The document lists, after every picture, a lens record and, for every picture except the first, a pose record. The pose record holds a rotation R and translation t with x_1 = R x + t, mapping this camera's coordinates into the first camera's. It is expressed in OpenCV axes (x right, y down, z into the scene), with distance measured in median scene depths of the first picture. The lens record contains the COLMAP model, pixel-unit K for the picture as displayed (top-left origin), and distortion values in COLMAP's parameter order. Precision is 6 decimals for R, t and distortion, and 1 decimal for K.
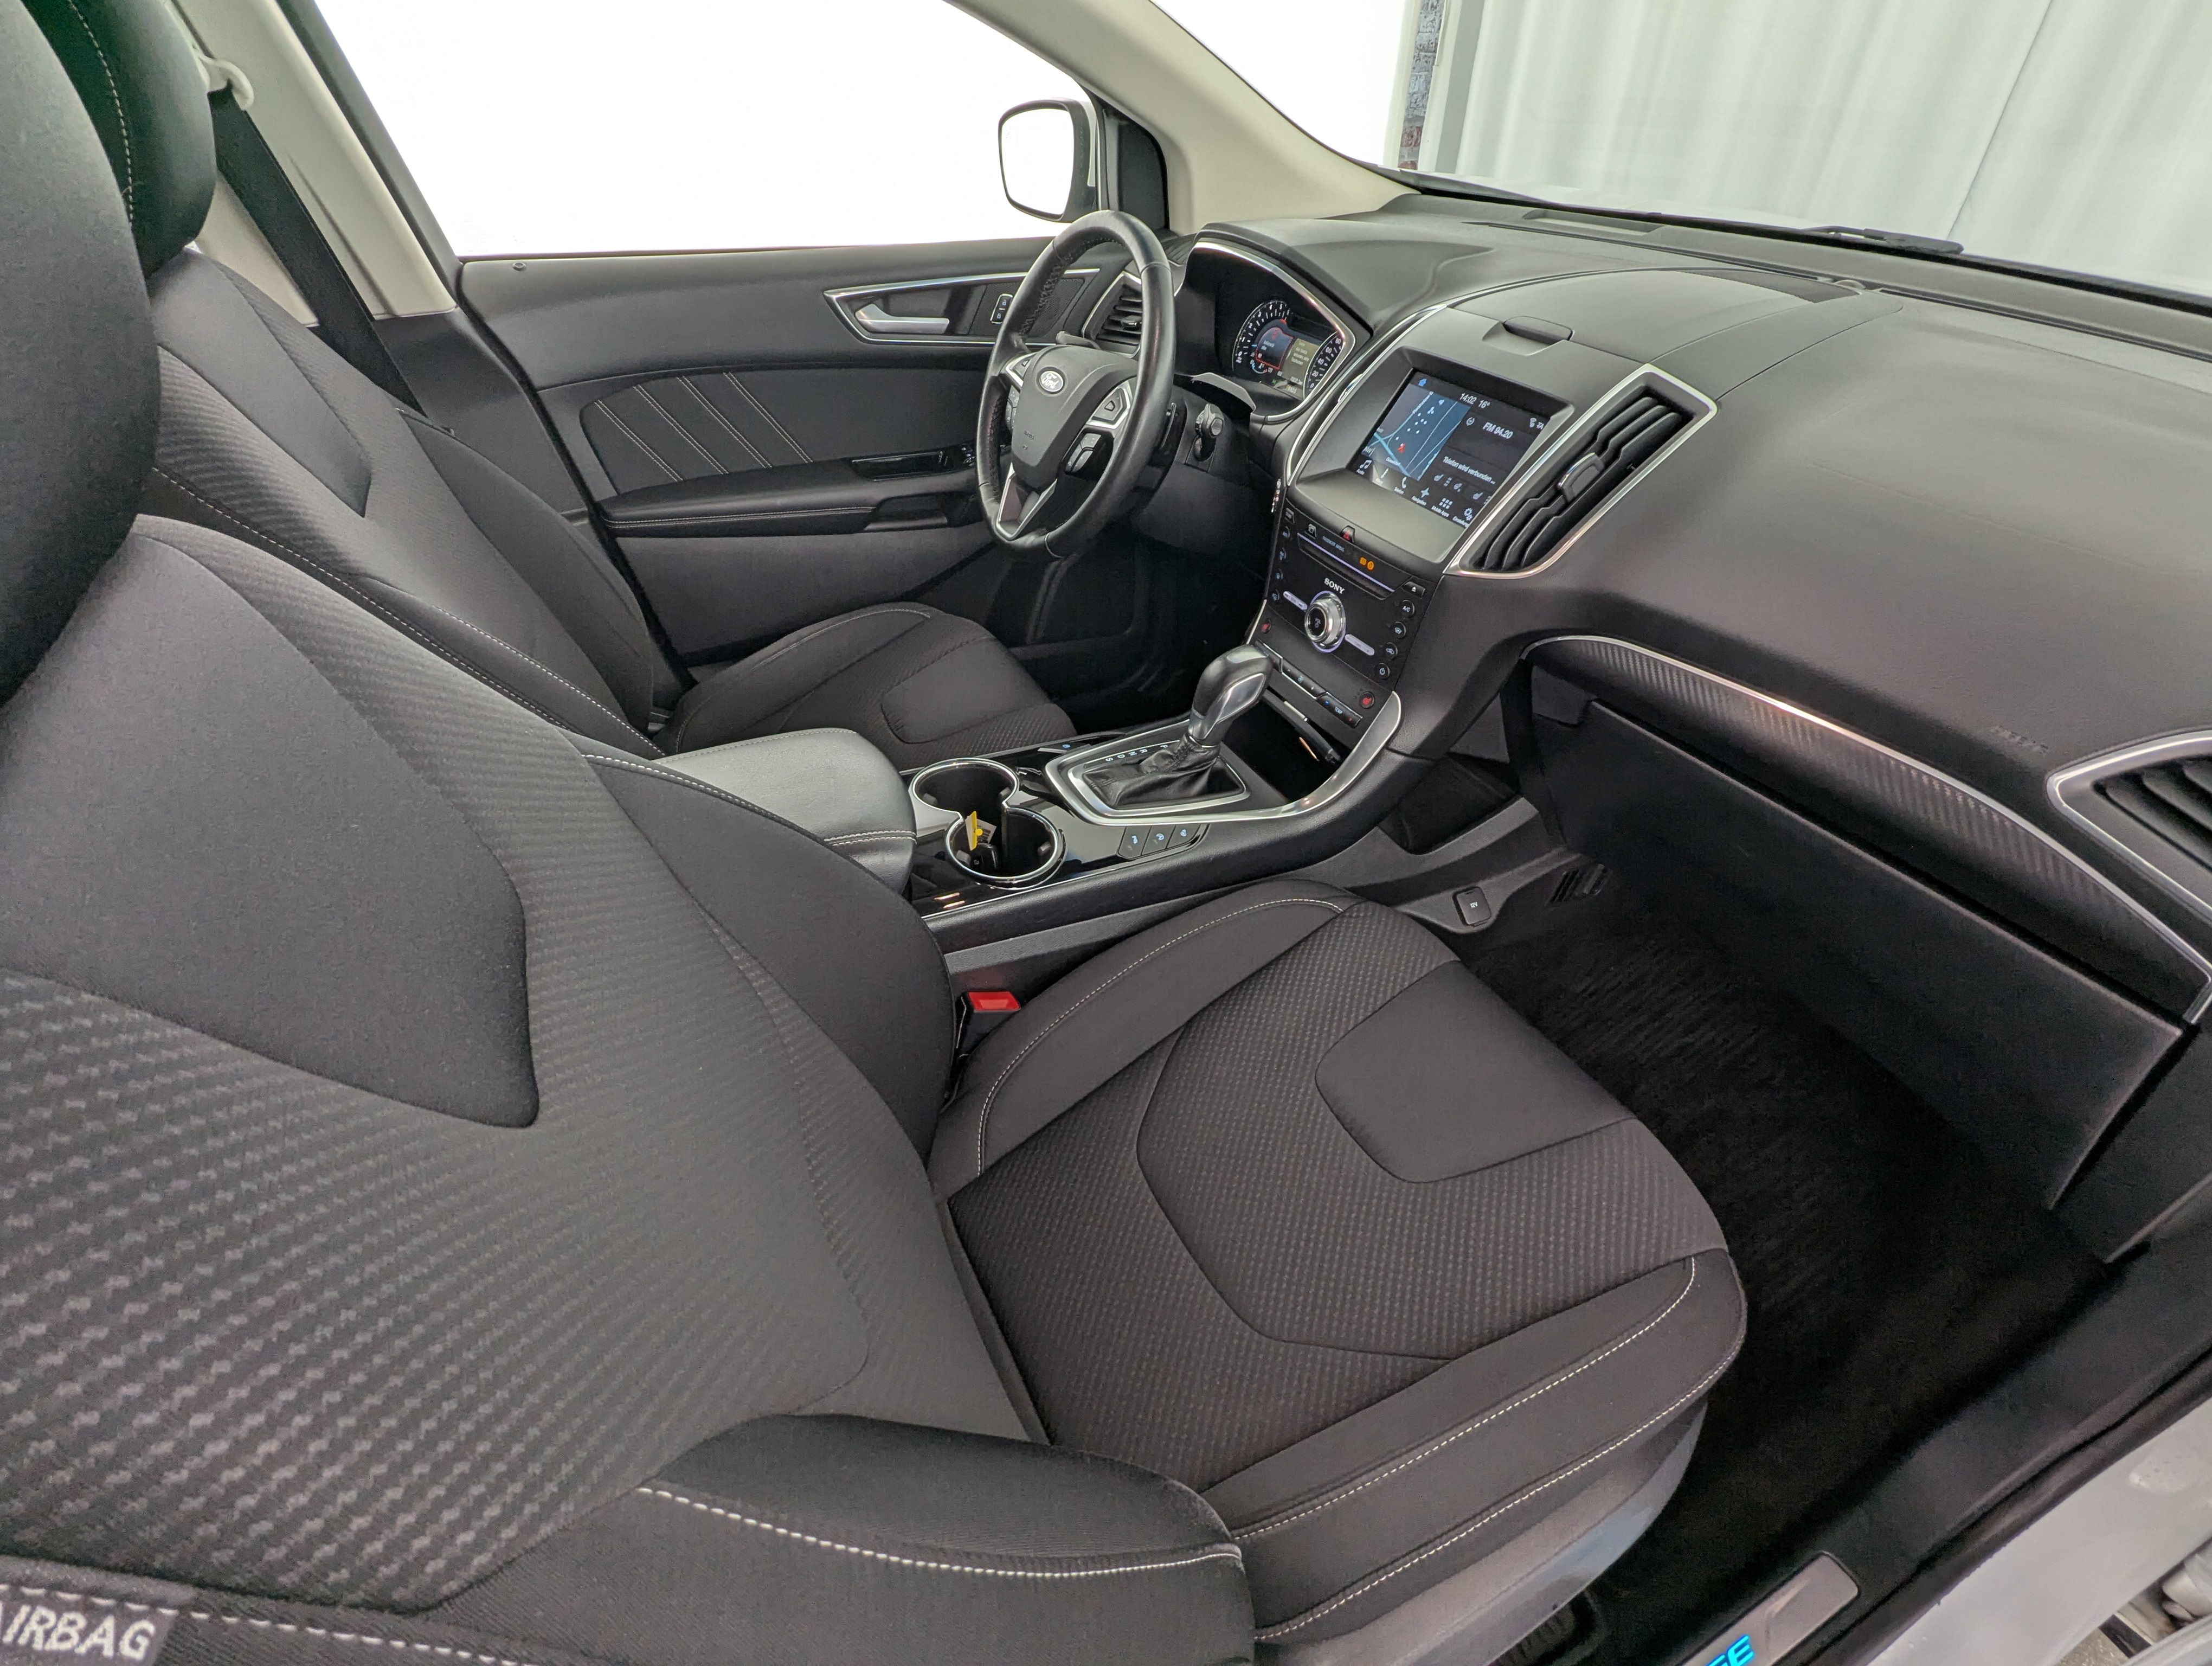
lens RADIAL K [[1052.8, 0, 1106.0], [0, 1052.8, 833.0], [0, 0, 1]] dist [-0.002218, -0.001696]
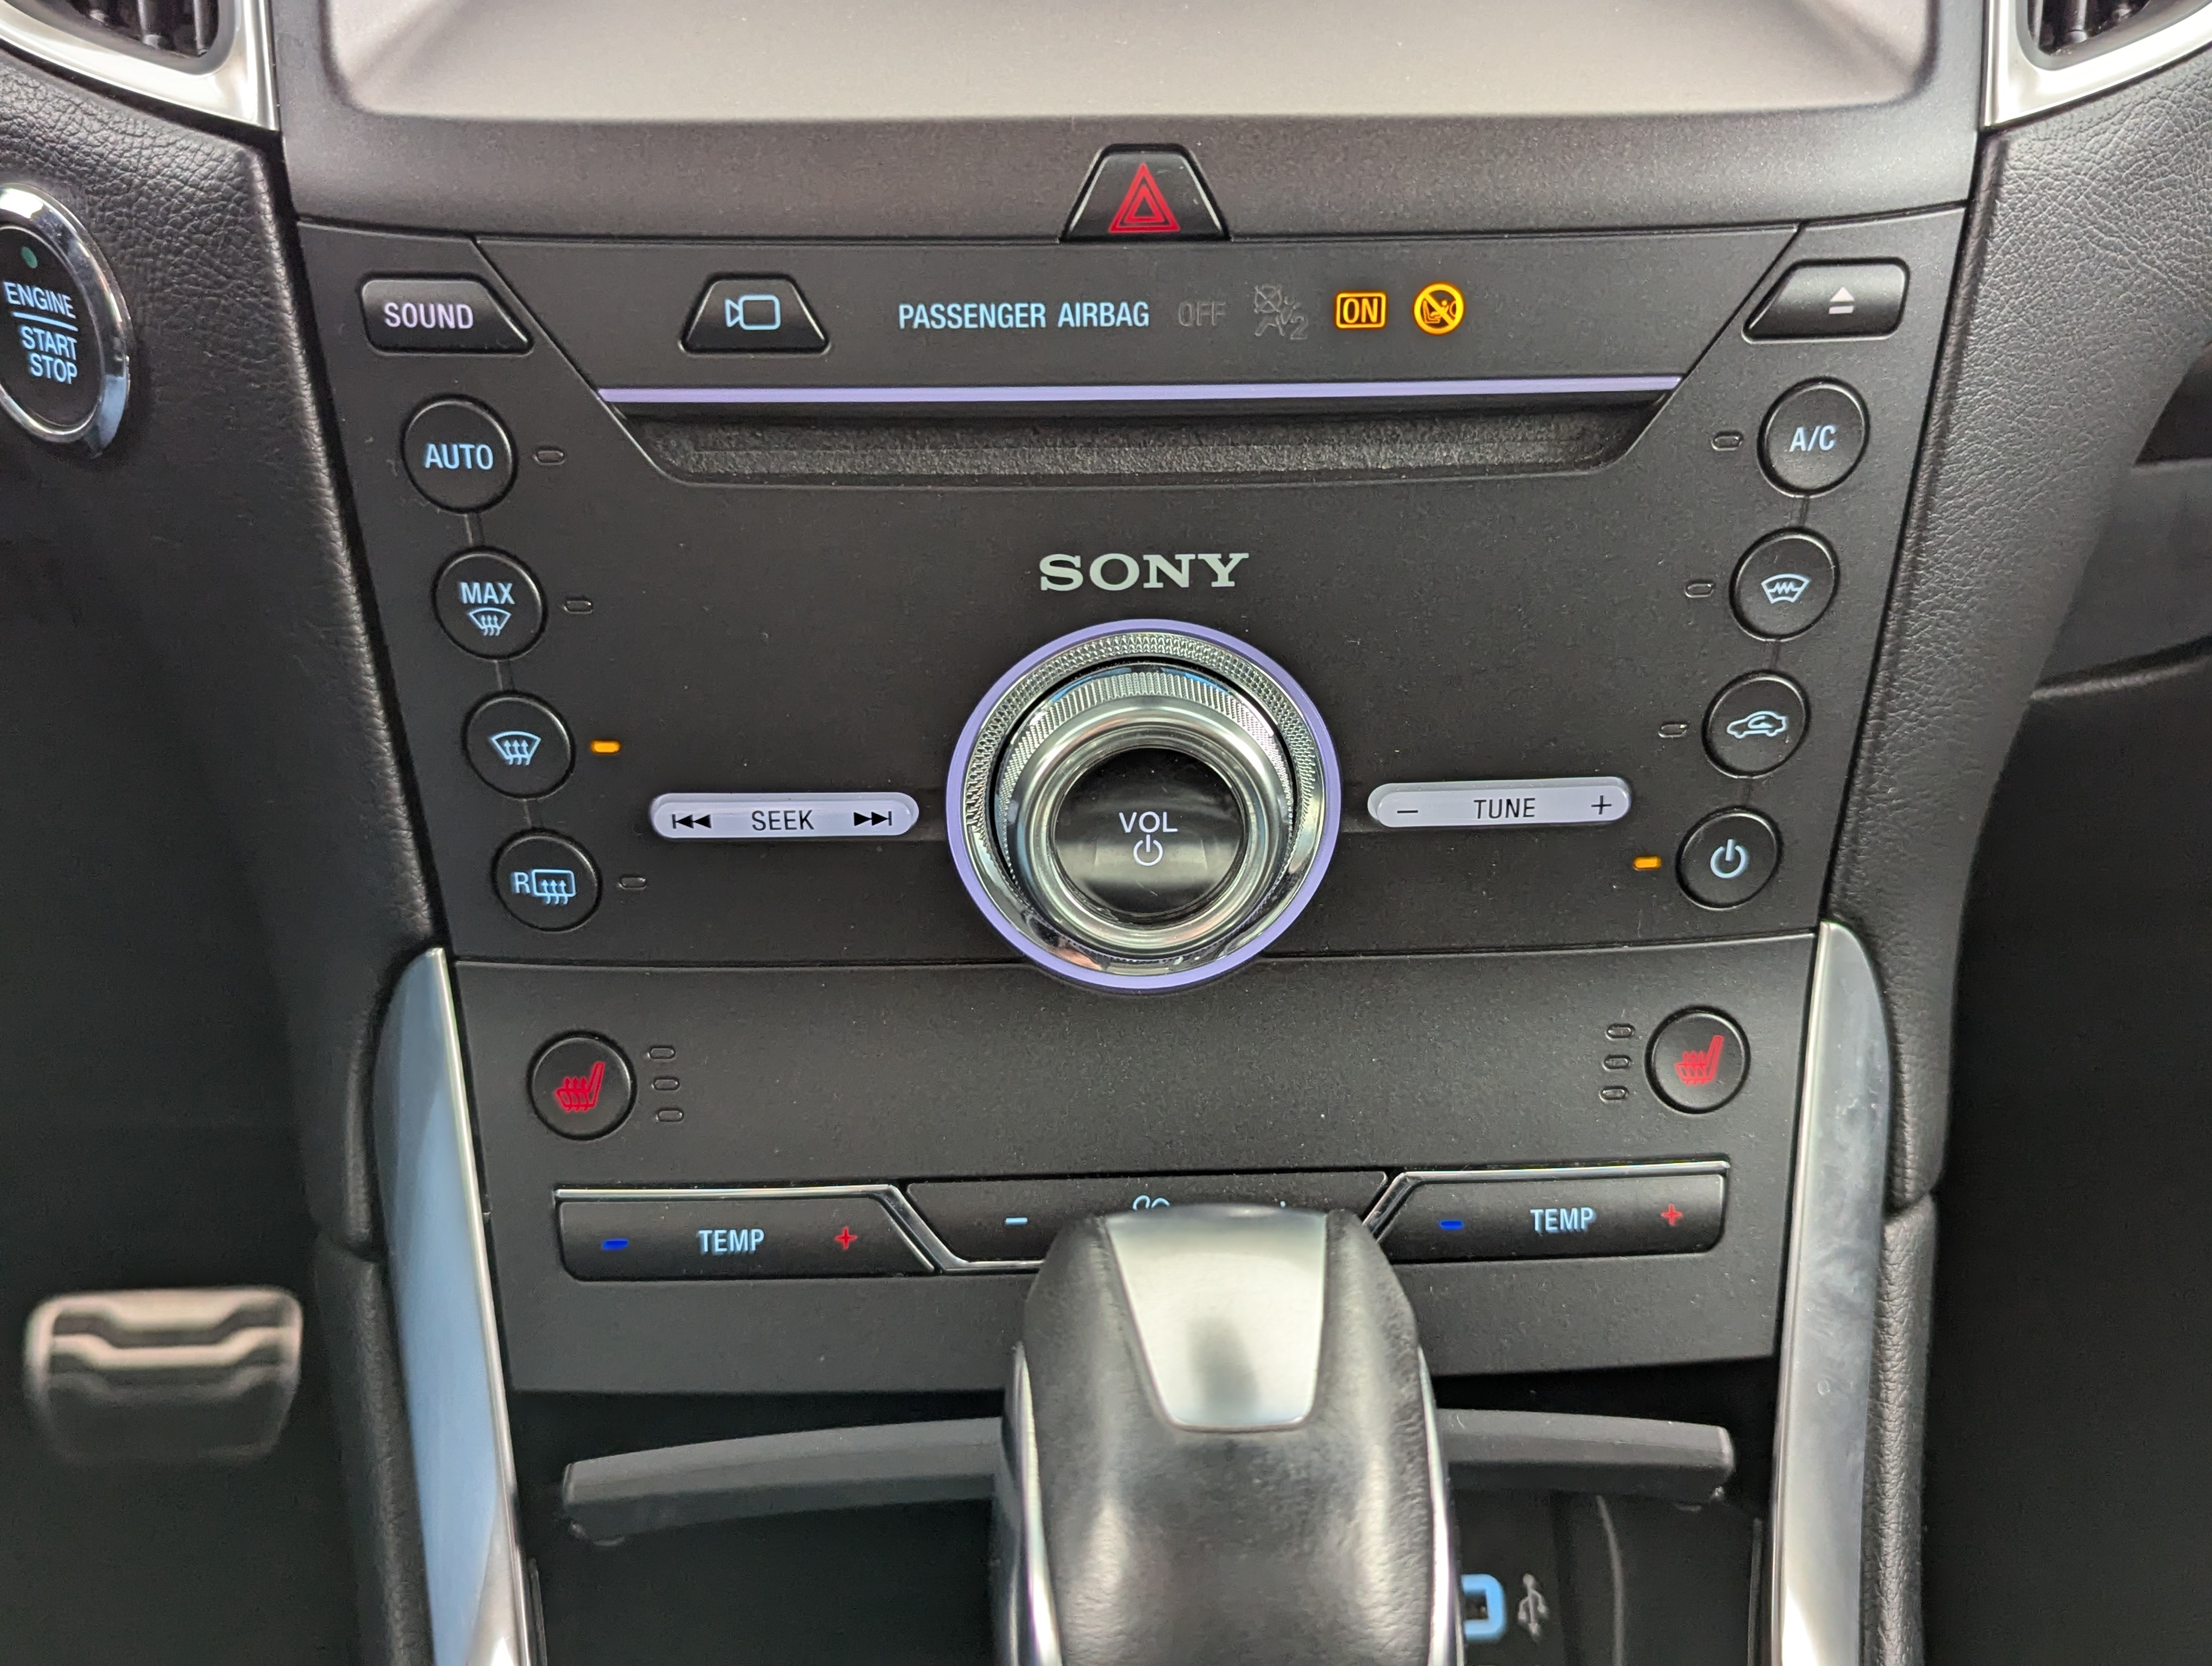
lens RADIAL K [[2269.9, 0, 1106.0], [0, 2269.9, 833.0], [0, 0, 1]] dist [0.013774, 0.003953]
pose [[0.404747, -0.450673, 0.795659, -0.055627], [0.559963, 0.810047, 0.173972, -0.271591], [-0.722926, 0.375125, 0.580224, 0.860747]]
